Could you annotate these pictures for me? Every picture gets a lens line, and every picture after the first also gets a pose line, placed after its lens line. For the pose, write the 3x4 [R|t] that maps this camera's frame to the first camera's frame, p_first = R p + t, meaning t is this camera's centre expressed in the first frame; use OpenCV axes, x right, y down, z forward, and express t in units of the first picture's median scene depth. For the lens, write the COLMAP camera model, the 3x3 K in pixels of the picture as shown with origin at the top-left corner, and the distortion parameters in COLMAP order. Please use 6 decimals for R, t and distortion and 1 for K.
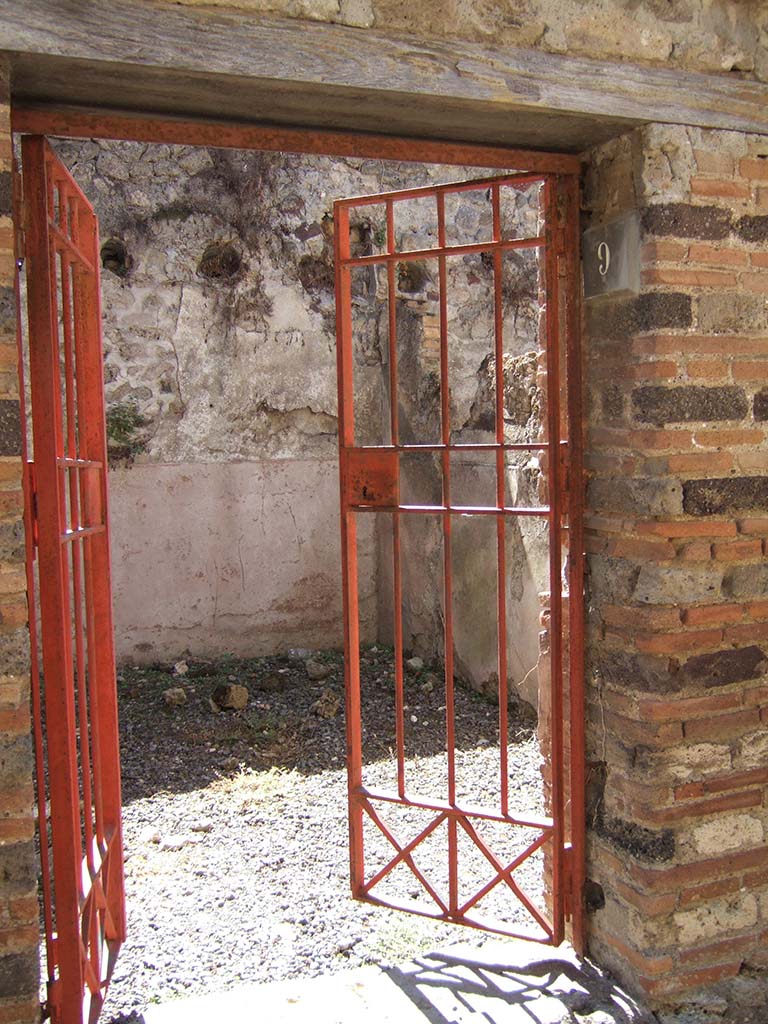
lens RADIAL K [[1068.7, 0, 383.4], [0, 1068.7, 486.4], [0, 0, 1]] dist [-0.021583, 0.000000]
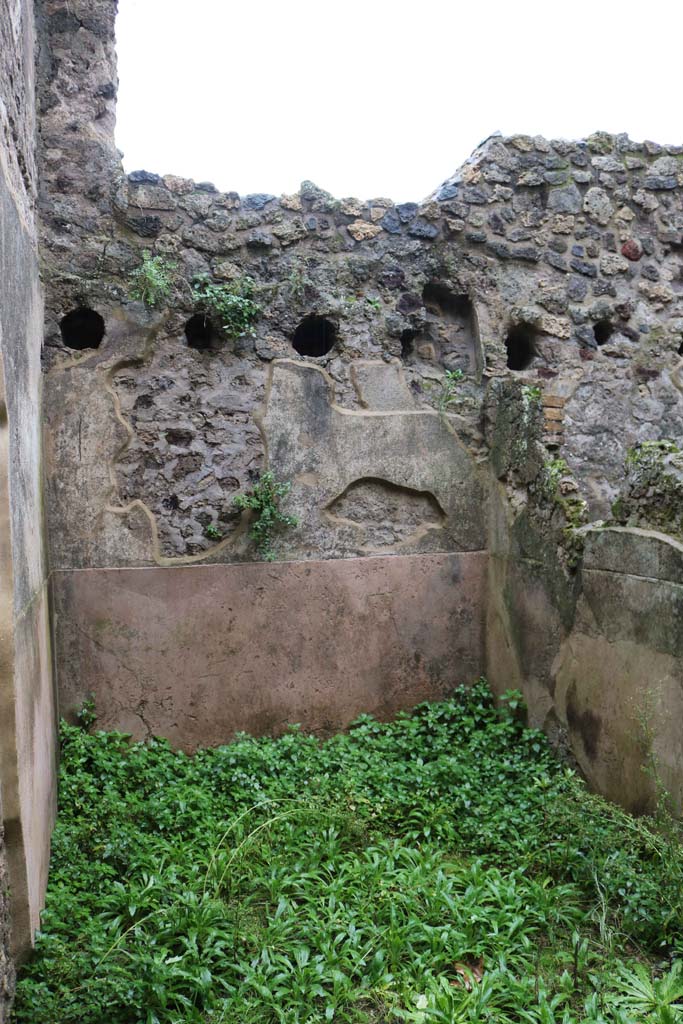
lens RADIAL K [[859.9, 0, 331.7], [0, 859.9, 509.0], [0, 0, 1]] dist [-0.121967, 0.004755]
pose [[0.994019, -0.000726, -0.109209, -0.059416], [-0.003371, 0.999297, -0.037333, -0.038816], [0.109160, 0.037478, 0.993317, 0.286177]]
